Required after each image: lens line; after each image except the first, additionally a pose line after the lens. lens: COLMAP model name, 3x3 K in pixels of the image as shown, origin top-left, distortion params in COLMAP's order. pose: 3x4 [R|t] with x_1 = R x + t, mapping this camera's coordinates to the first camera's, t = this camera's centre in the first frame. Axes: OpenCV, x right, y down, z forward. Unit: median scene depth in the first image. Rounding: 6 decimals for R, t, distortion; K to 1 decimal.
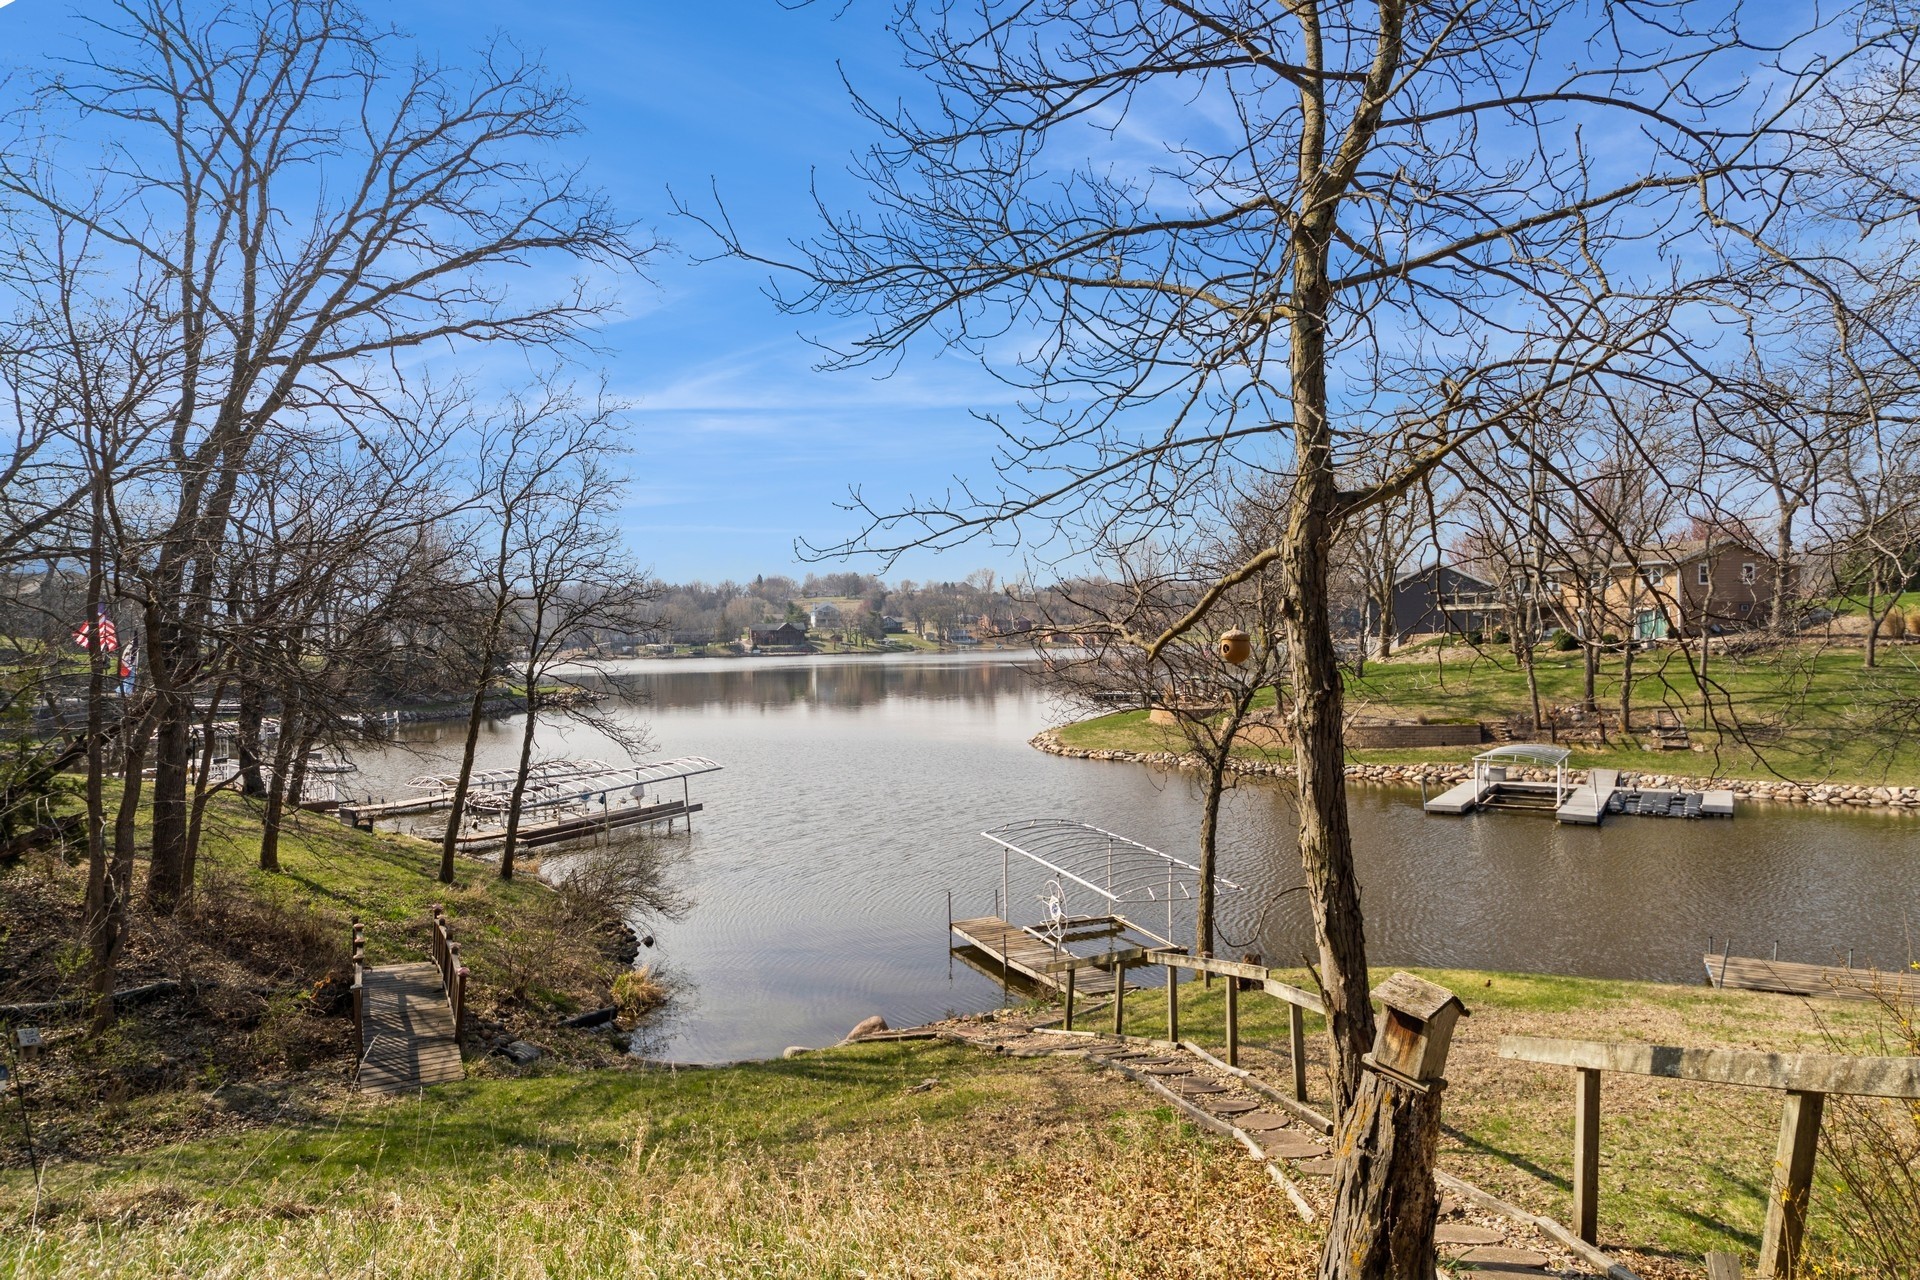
lens RADIAL K [[1171.3, 0, 959.2], [0, 1171.3, 626.6], [0, 0, 1]] dist [-0.003273, 0.000679]
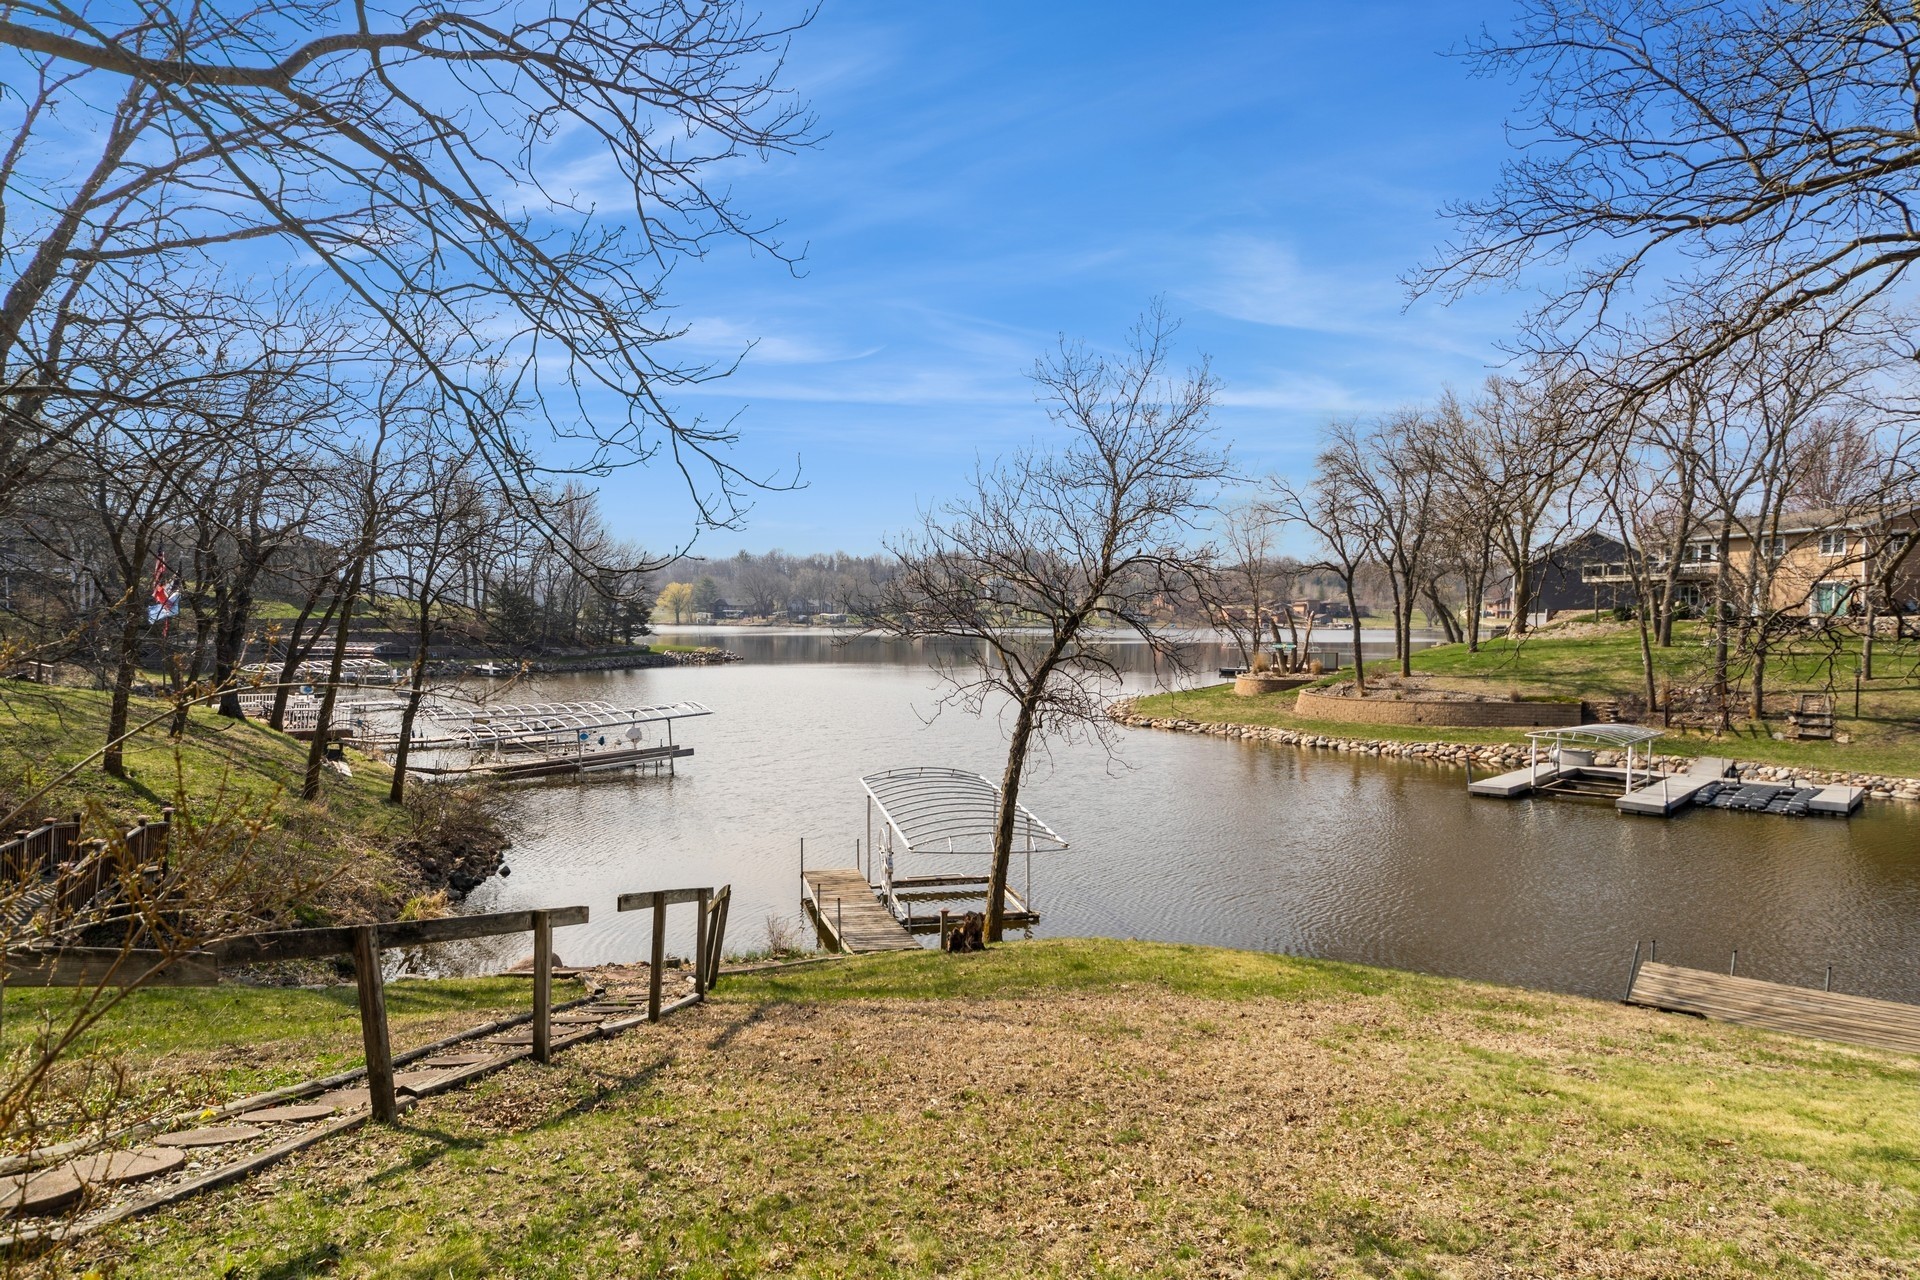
lens RADIAL K [[1171.3, 0, 962.5], [0, 1171.3, 631.2], [0, 0, 1]] dist [-0.003273, 0.000679]
pose [[0.985483, 0.027456, -0.167541, 0.143951], [-0.023919, 0.999447, 0.023093, 0.021773], [0.168082, -0.018750, 0.985595, 0.062888]]
